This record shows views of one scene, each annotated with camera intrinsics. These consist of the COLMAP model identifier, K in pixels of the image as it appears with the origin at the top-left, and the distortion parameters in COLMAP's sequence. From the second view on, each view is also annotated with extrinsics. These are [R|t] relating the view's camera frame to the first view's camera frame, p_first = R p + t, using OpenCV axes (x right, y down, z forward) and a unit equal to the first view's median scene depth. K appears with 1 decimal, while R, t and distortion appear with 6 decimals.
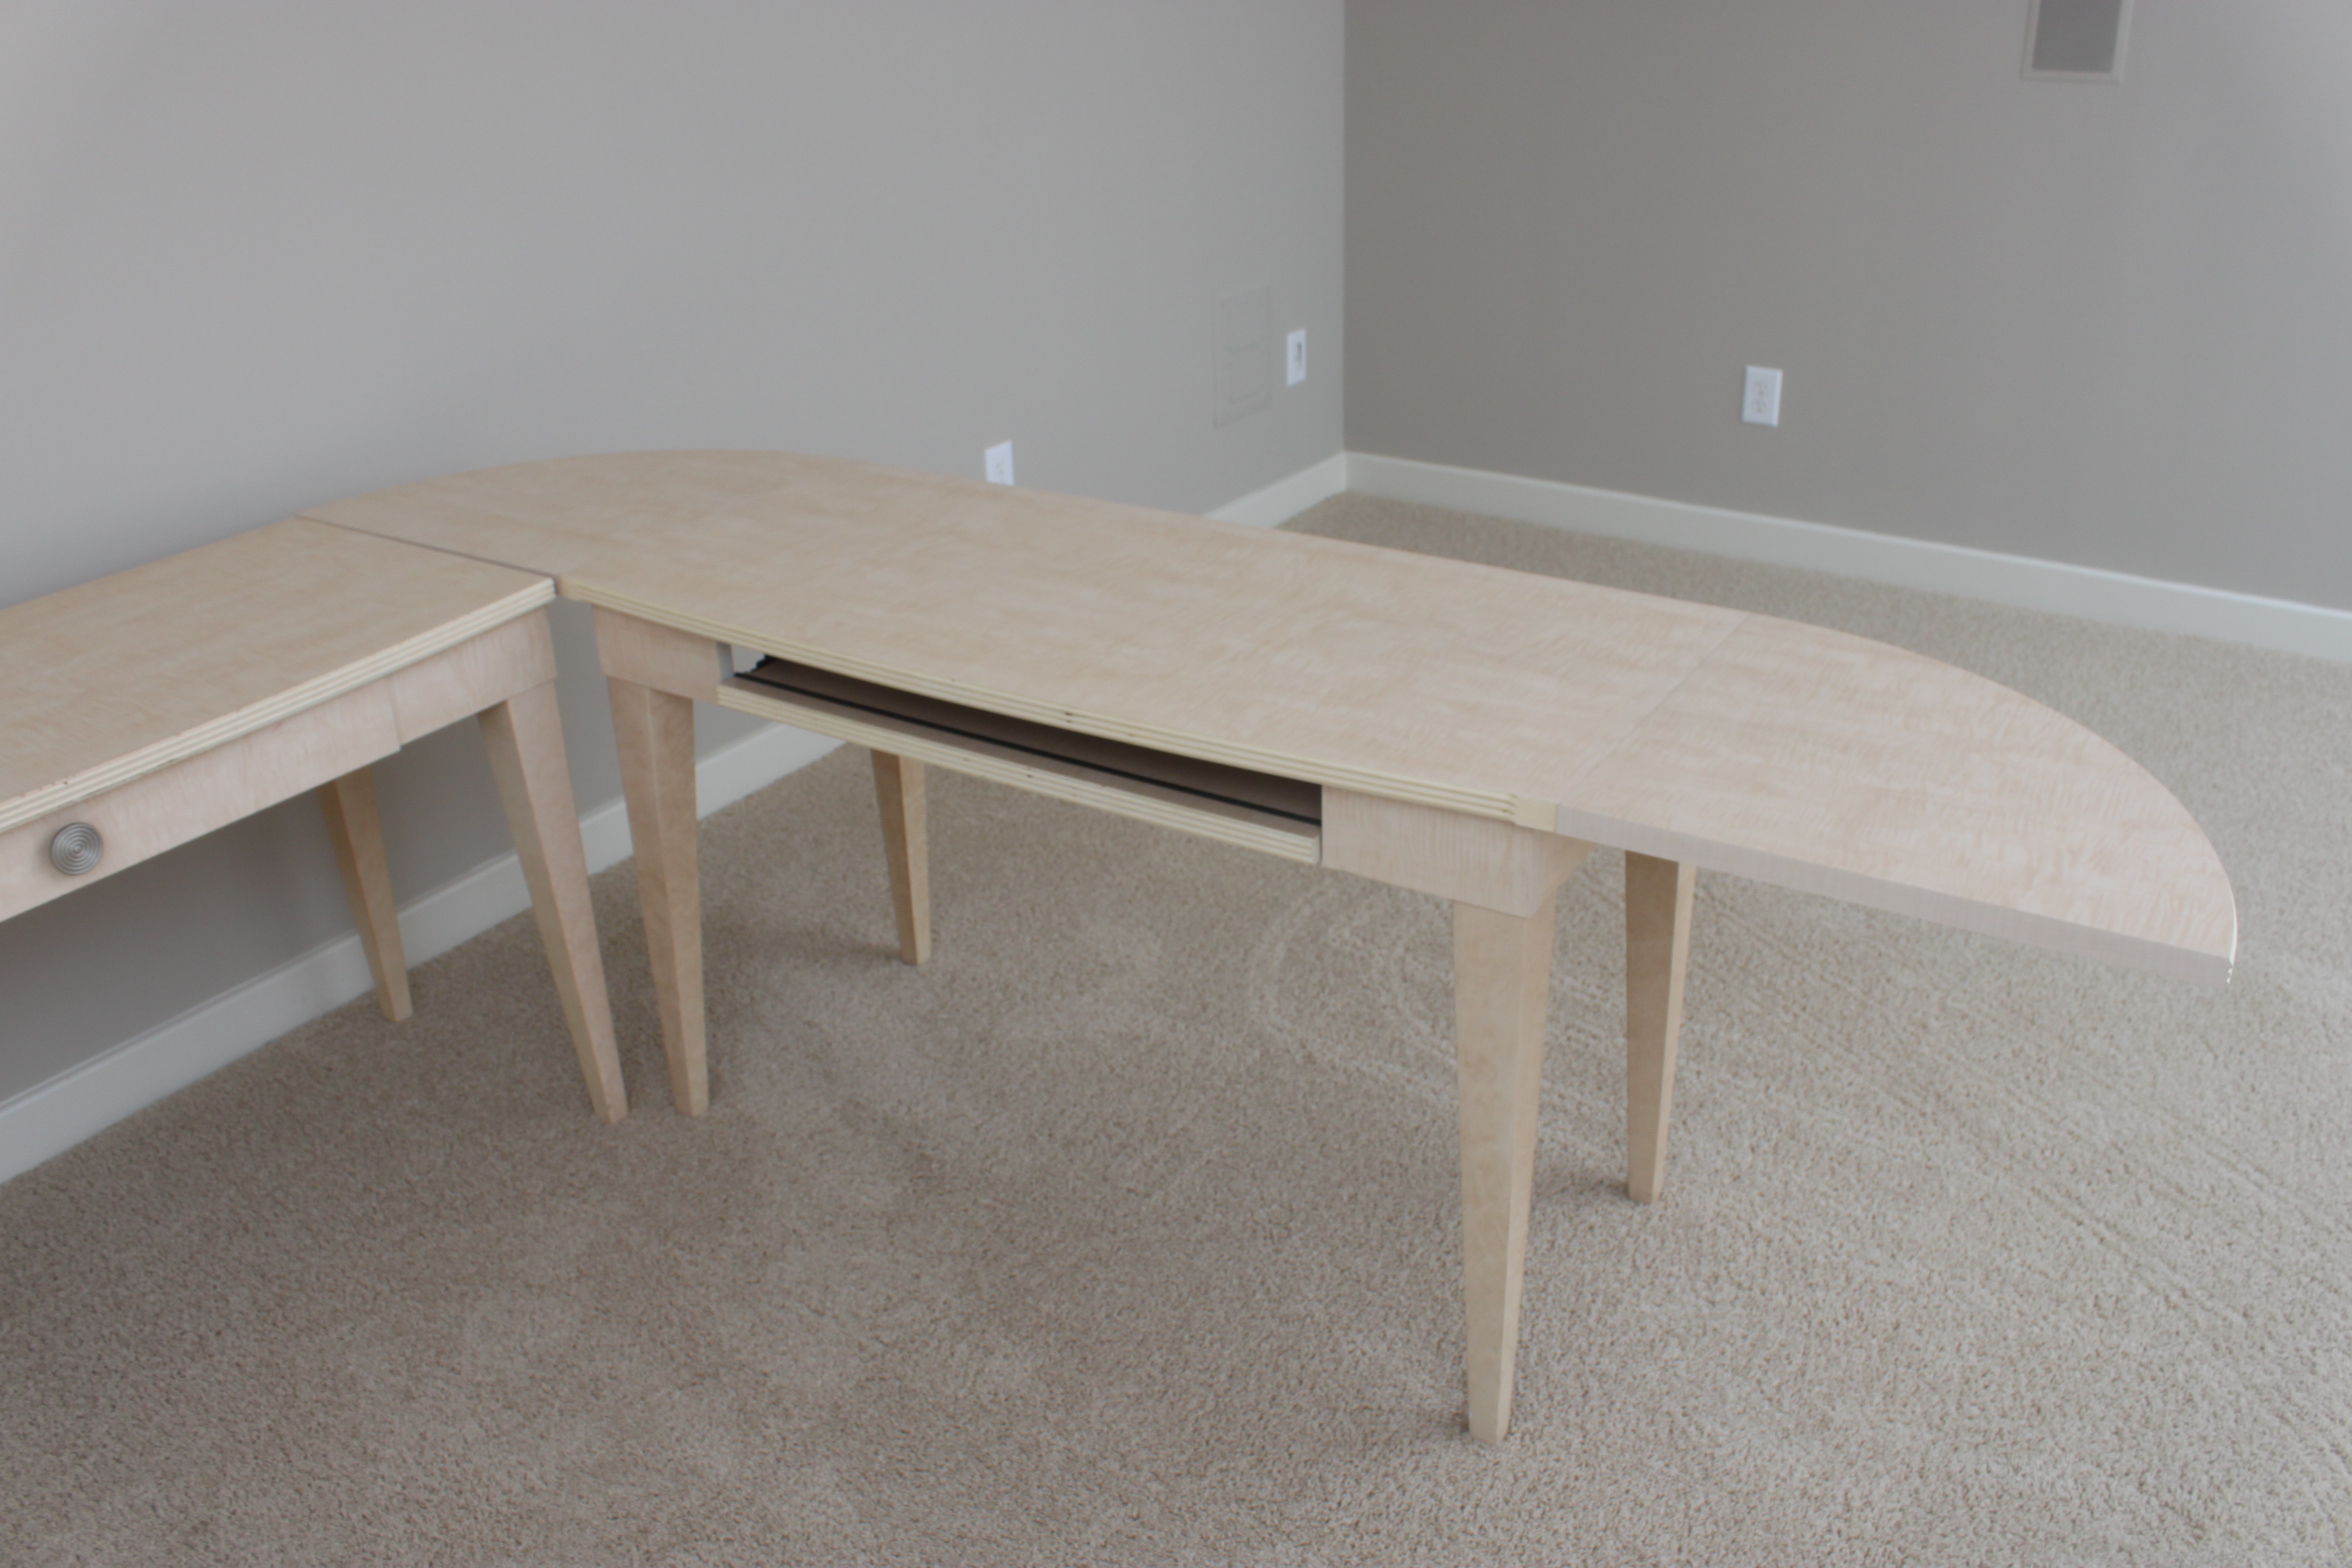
lens RADIAL K [[1955.9, 0, 1165.2], [0, 1955.9, 766.5], [0, 0, 1]] dist [-0.158885, 0.125891]
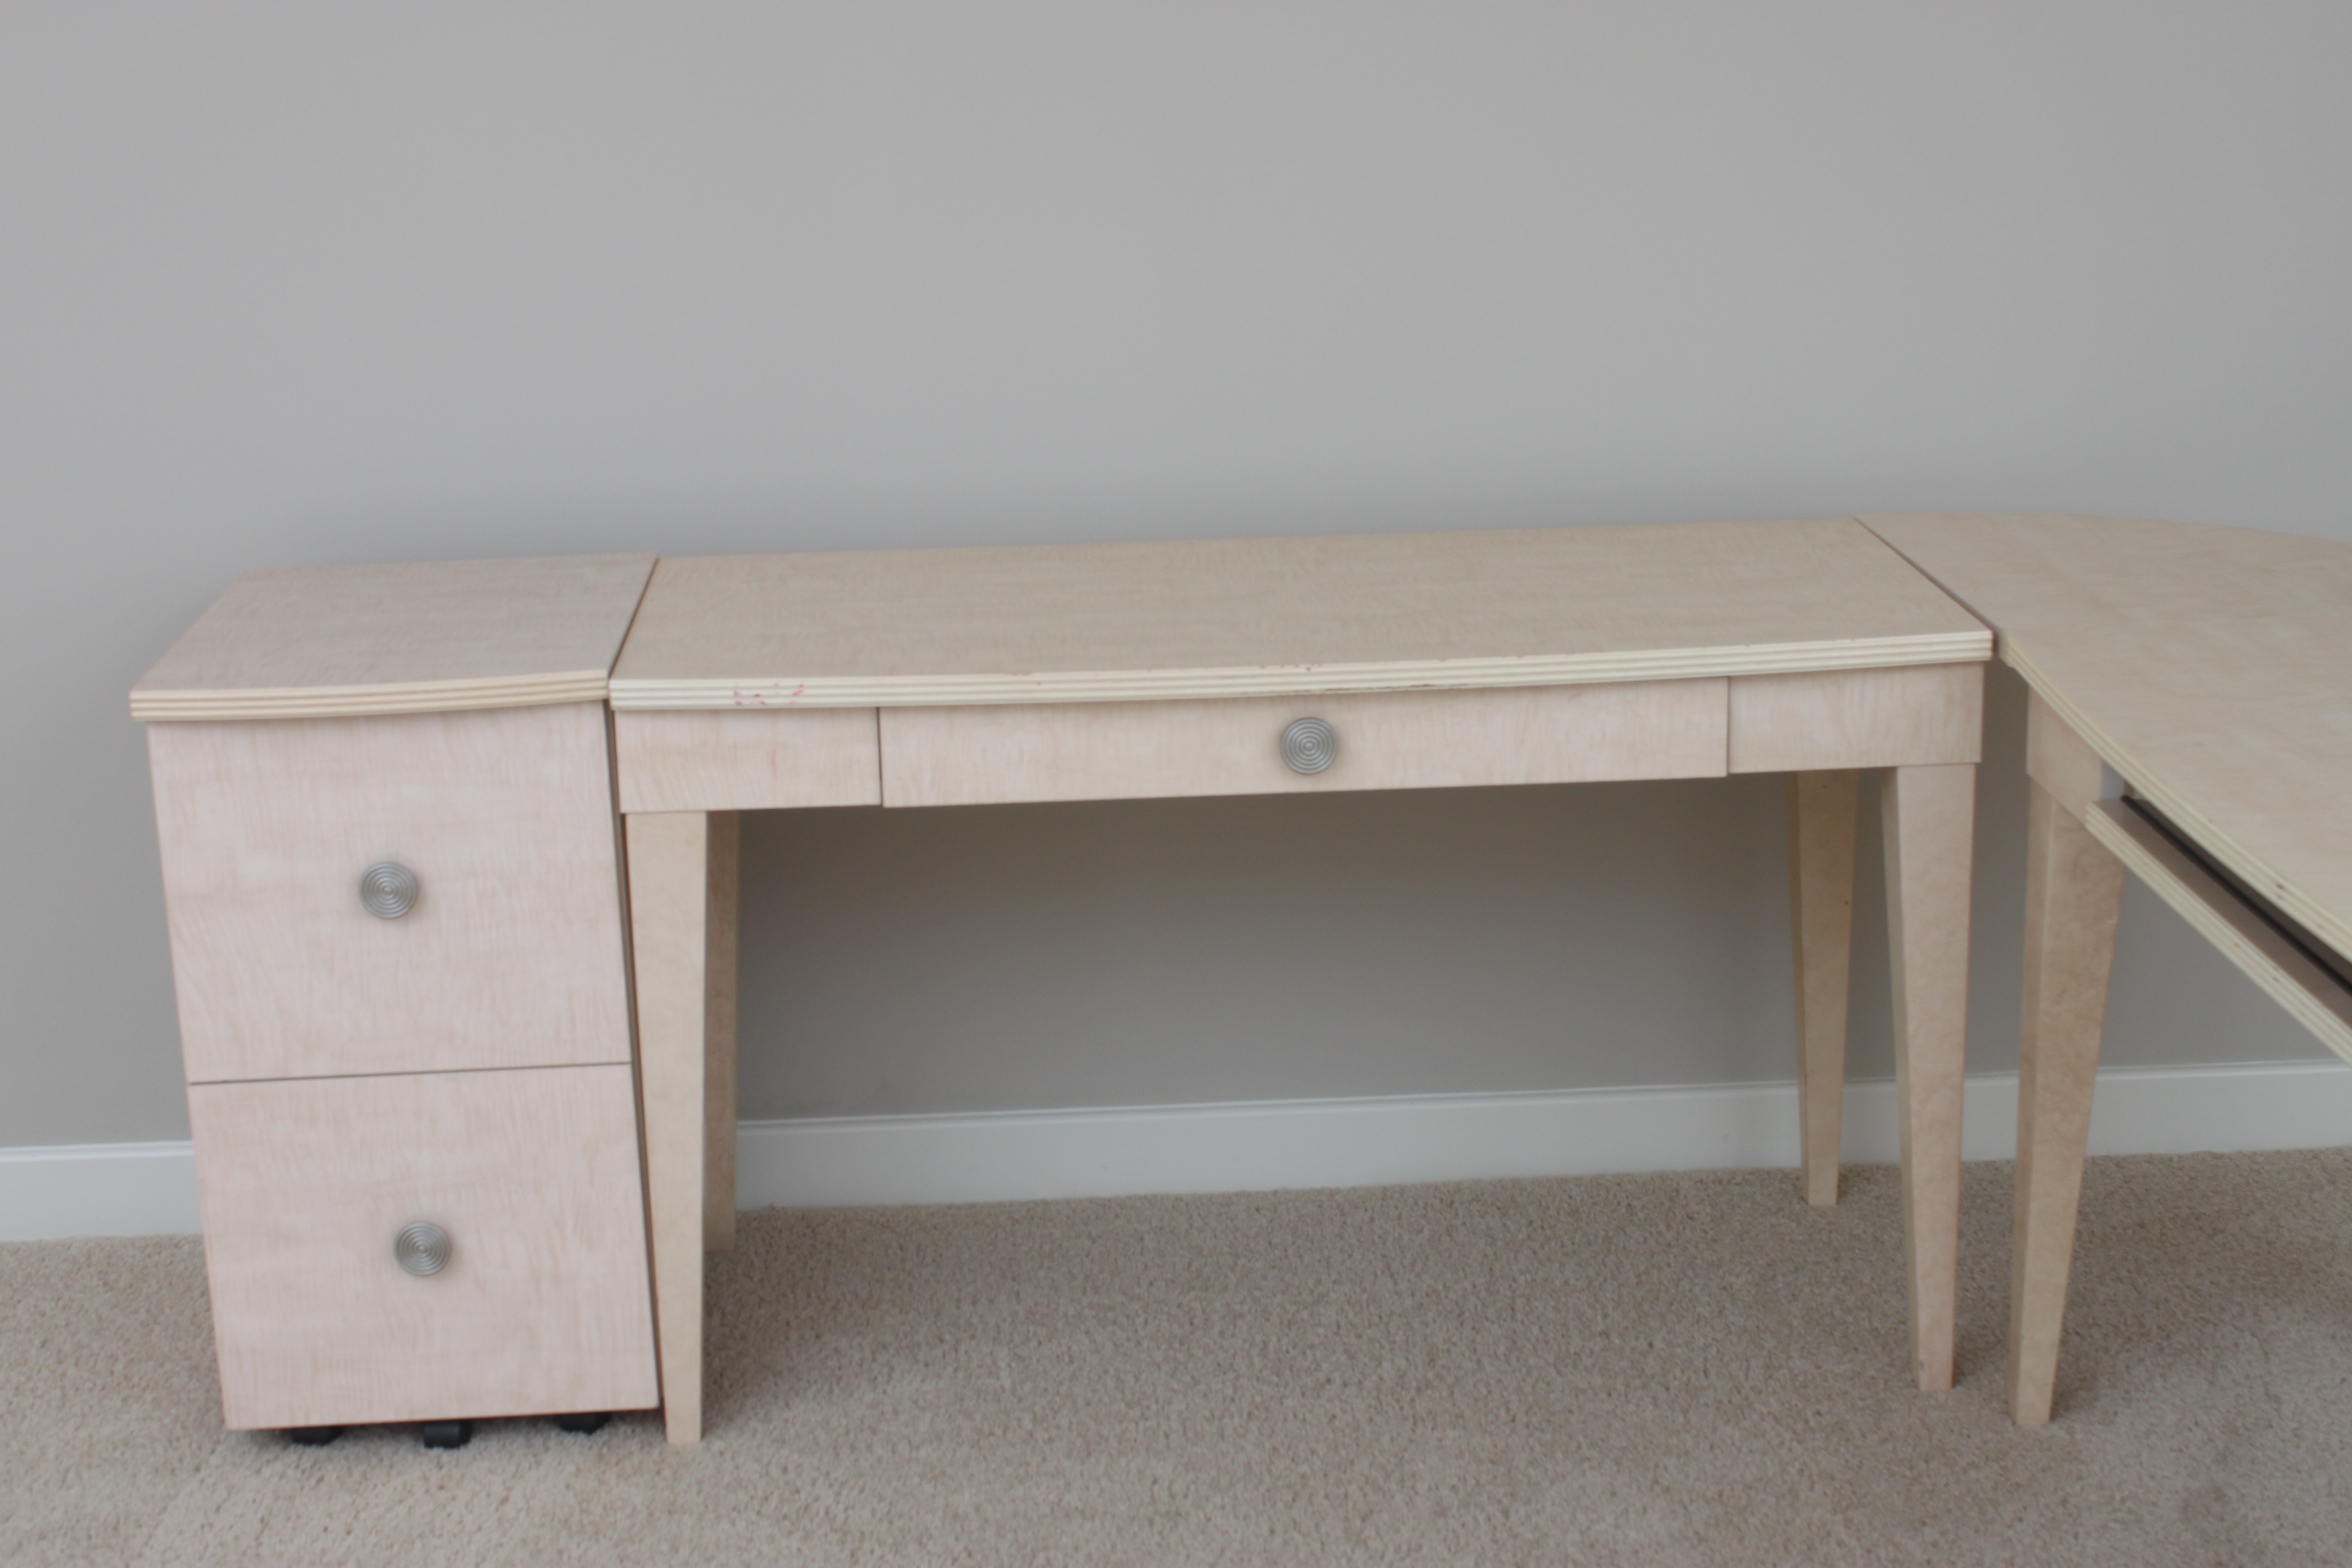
lens RADIAL K [[3600.9, 0, 1161.2], [0, 3600.9, 796.8], [0, 0, 1]] dist [-0.017632, 0.000000]
pose [[0.593318, 0.226314, -0.772500, 0.637869], [-0.327220, 0.944606, 0.025413, 0.039220], [0.735459, 0.237700, 0.634506, -0.147800]]
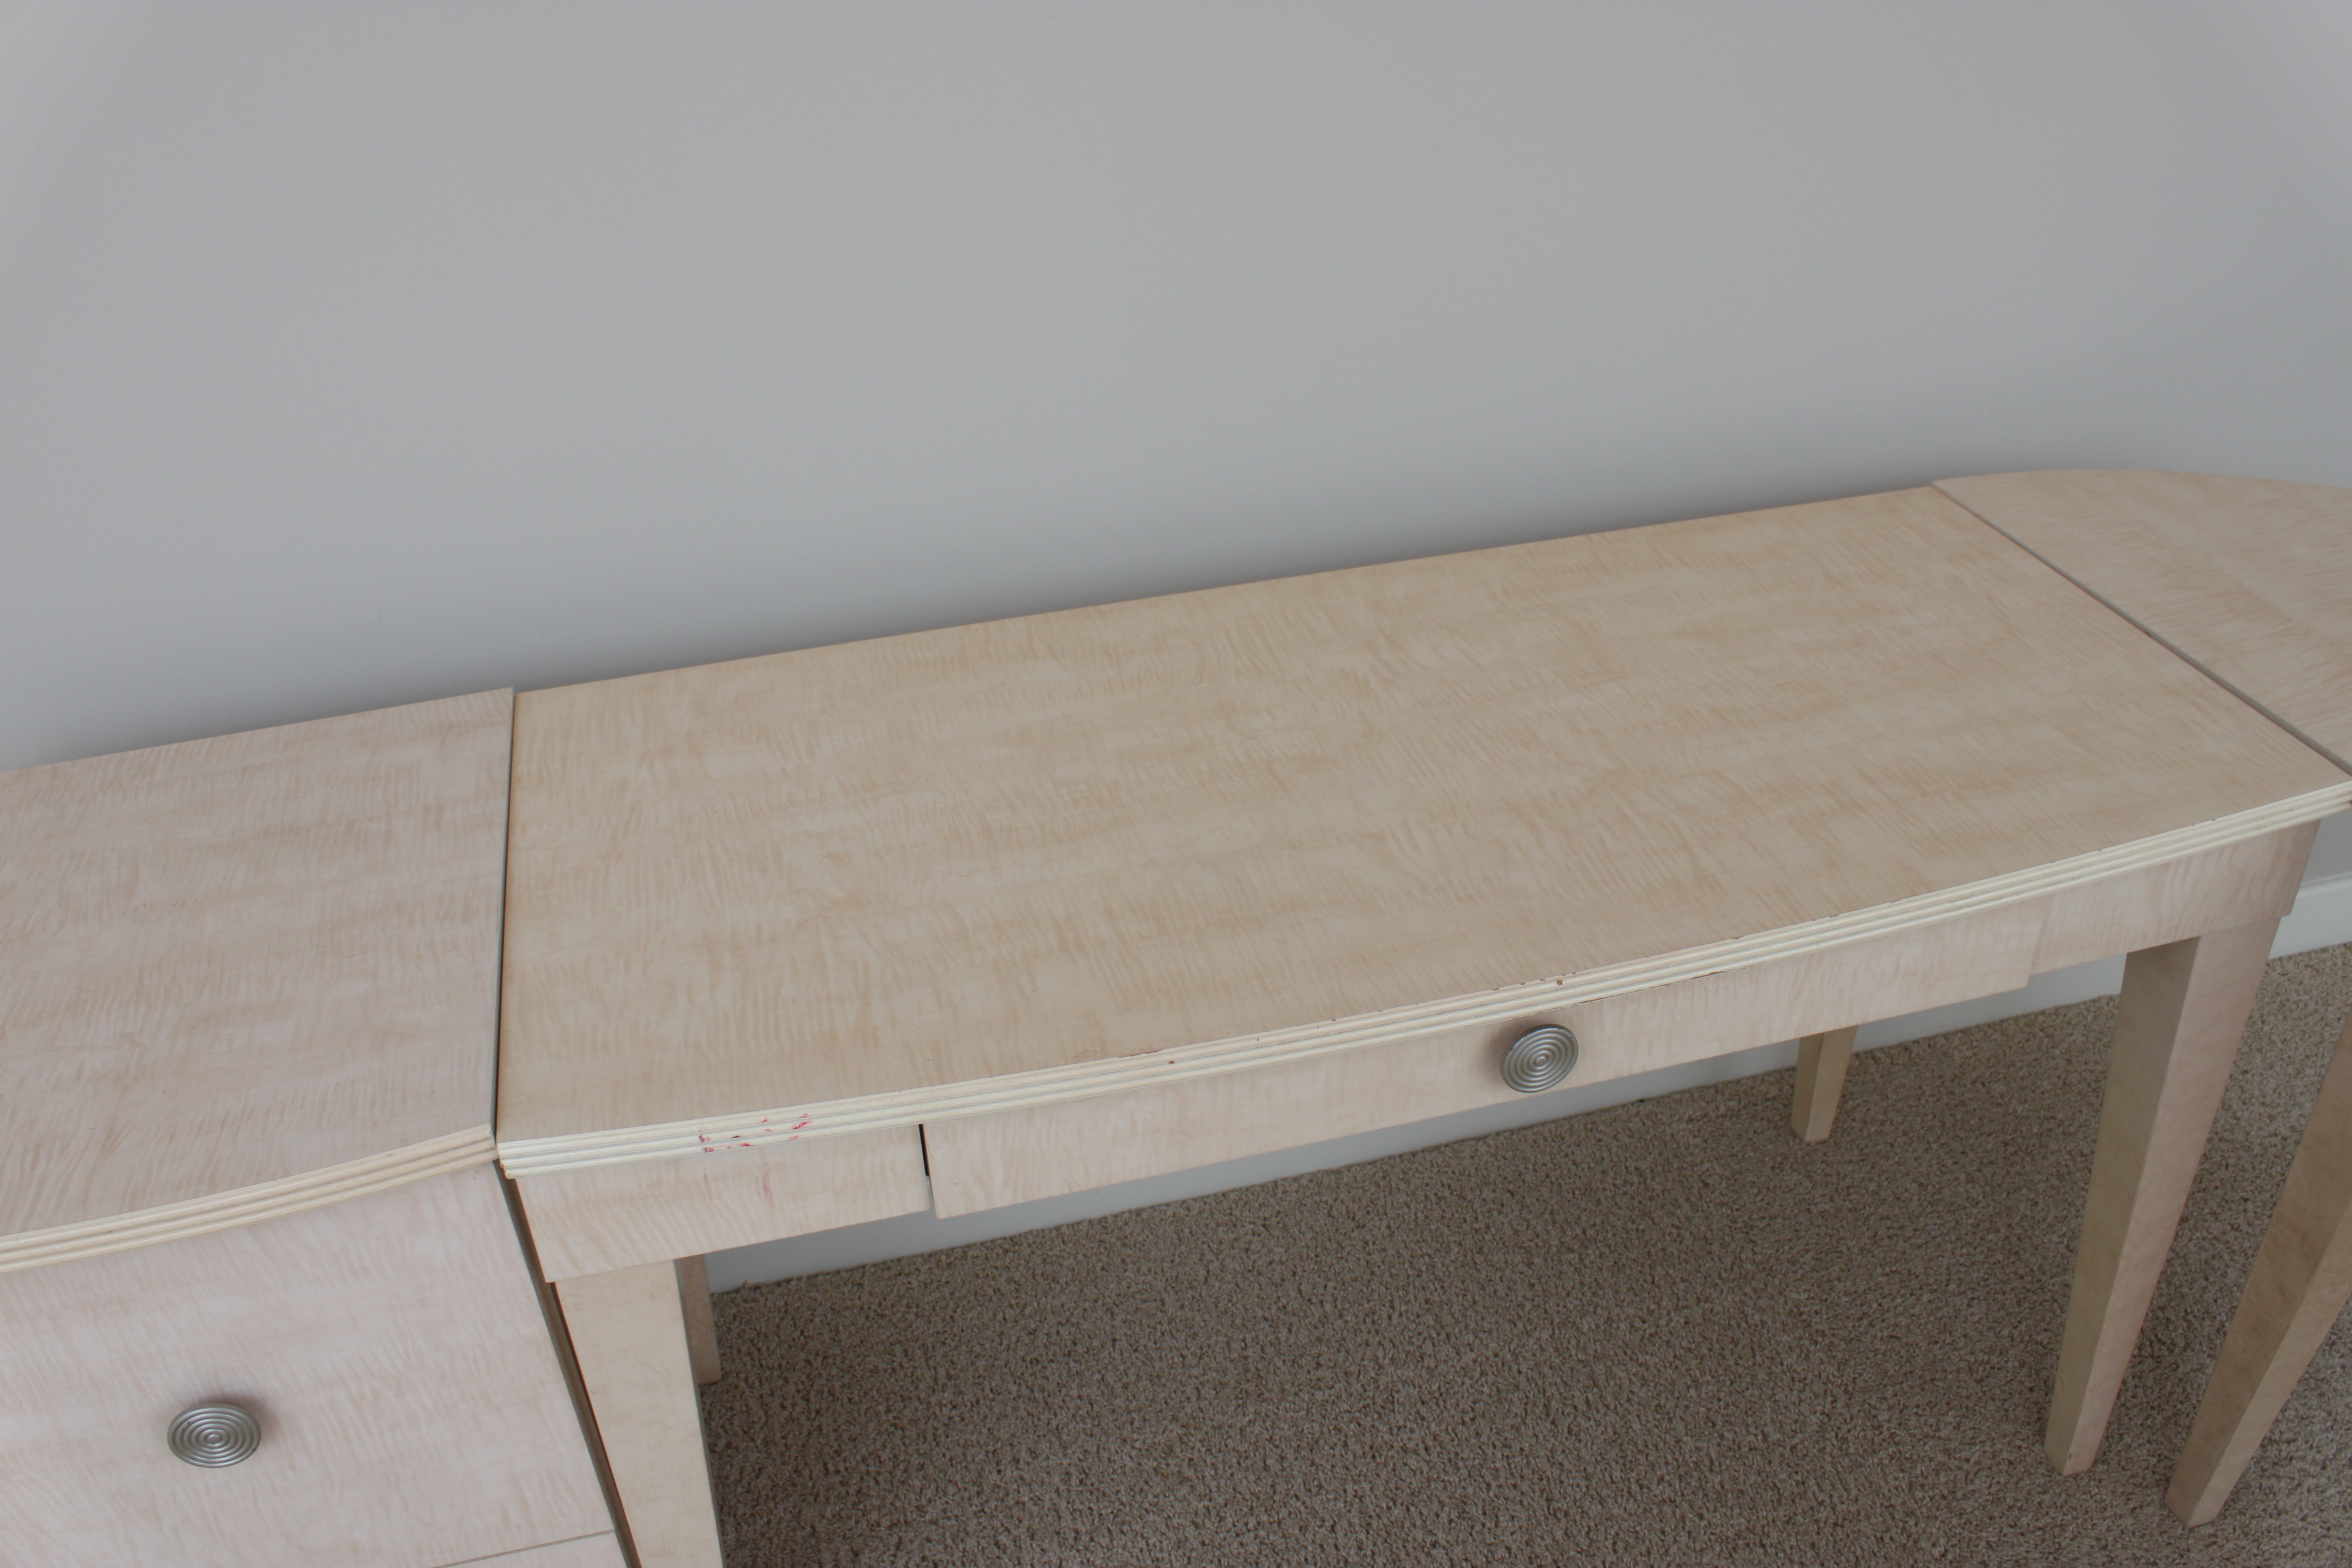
lens RADIAL K [[1955.9, 0, 1168.0], [0, 1955.9, 764.9], [0, 0, 1]] dist [-0.158885, 0.125891]
pose [[0.747280, 0.350088, -0.564811, -0.280448], [-0.262744, 0.936369, 0.232765, -0.146063], [0.610360, -0.025540, 0.791713, 0.332622]]
